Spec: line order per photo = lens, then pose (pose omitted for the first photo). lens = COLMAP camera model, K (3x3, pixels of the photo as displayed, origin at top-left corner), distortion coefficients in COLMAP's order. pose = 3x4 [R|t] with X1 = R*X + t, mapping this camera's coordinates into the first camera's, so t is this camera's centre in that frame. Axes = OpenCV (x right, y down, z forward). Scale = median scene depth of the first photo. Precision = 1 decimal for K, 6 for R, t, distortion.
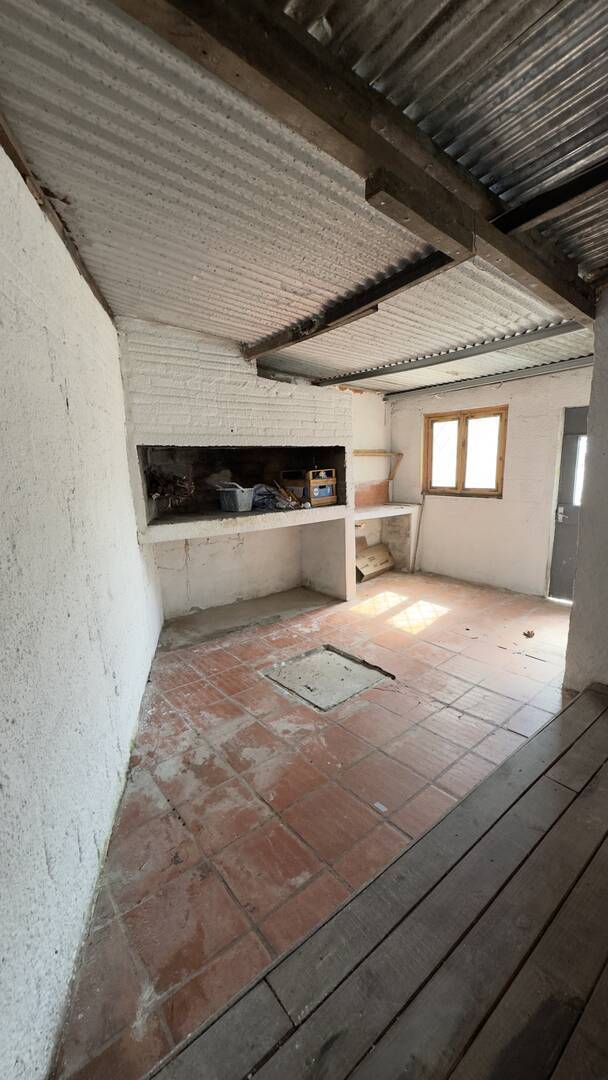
lens RADIAL K [[430.9, 0, 304.0], [0, 430.9, 540.0], [0, 0, 1]] dist [-0.002838, -0.000134]
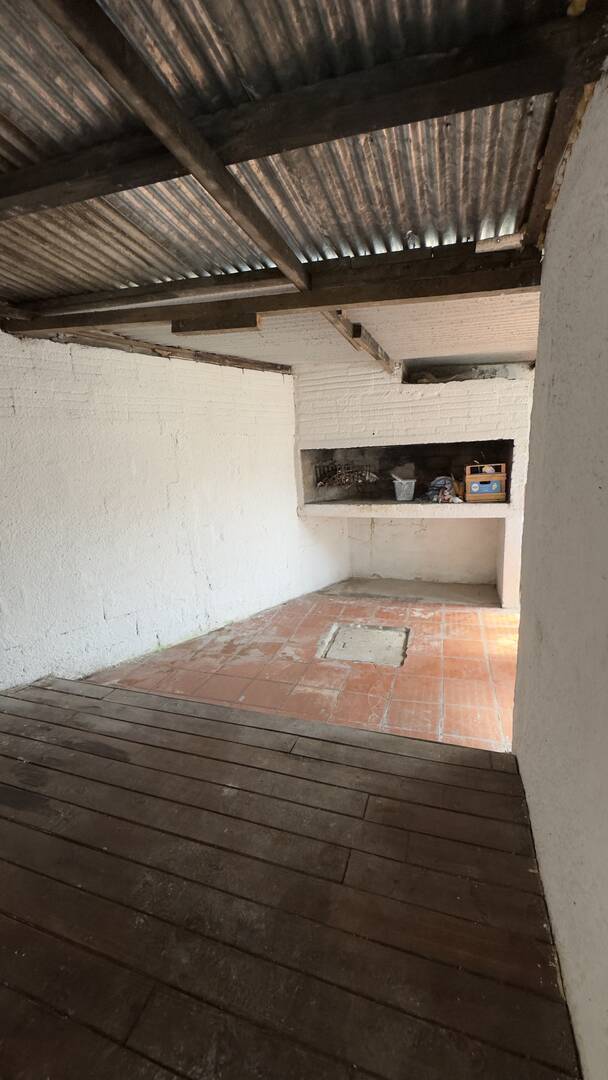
lens RADIAL K [[430.9, 0, 304.0], [0, 430.9, 540.0], [0, 0, 1]] dist [-0.002838, -0.000134]
pose [[0.534335, 0.163878, -0.829235, 0.762515], [-0.118224, 0.985872, 0.118654, -0.074865], [0.836964, 0.034635, 0.546160, 0.169214]]
